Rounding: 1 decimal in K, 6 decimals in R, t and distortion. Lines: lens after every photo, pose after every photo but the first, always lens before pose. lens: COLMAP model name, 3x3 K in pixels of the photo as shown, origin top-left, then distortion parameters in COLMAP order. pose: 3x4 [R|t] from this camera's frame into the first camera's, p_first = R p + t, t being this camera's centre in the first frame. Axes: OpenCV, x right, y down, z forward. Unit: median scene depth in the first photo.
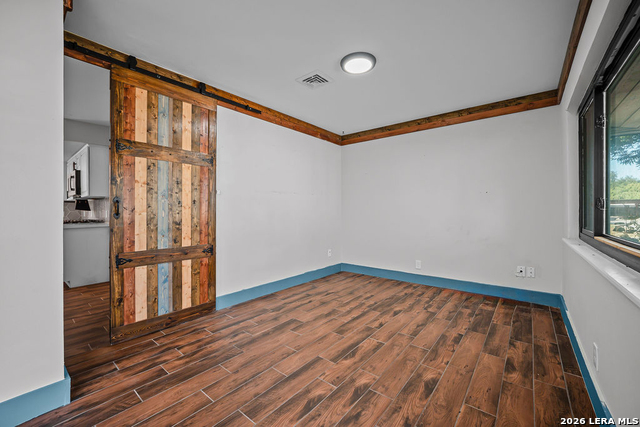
lens RADIAL K [[254.6, 0, 321.7], [0, 254.6, 212.5], [0, 0, 1]] dist [-0.012691, 0.000277]
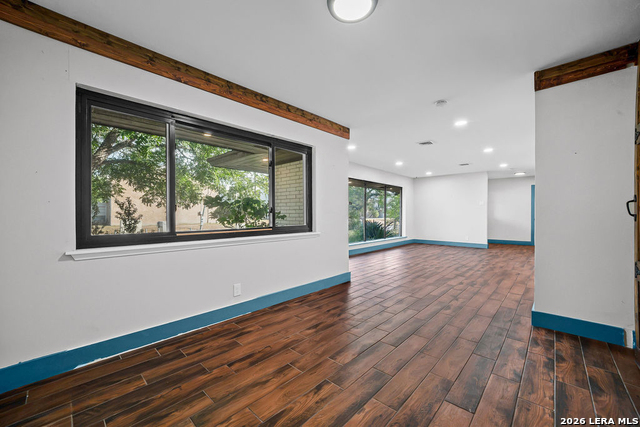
lens RADIAL K [[254.6, 0, 318.0], [0, 254.6, 217.2], [0, 0, 1]] dist [-0.012691, 0.000277]
pose [[-0.997080, 0.004053, 0.076252, 0.212900], [0.004958, 0.999919, 0.011683, -0.003288], [-0.076198, 0.012027, -0.997020, 1.896025]]
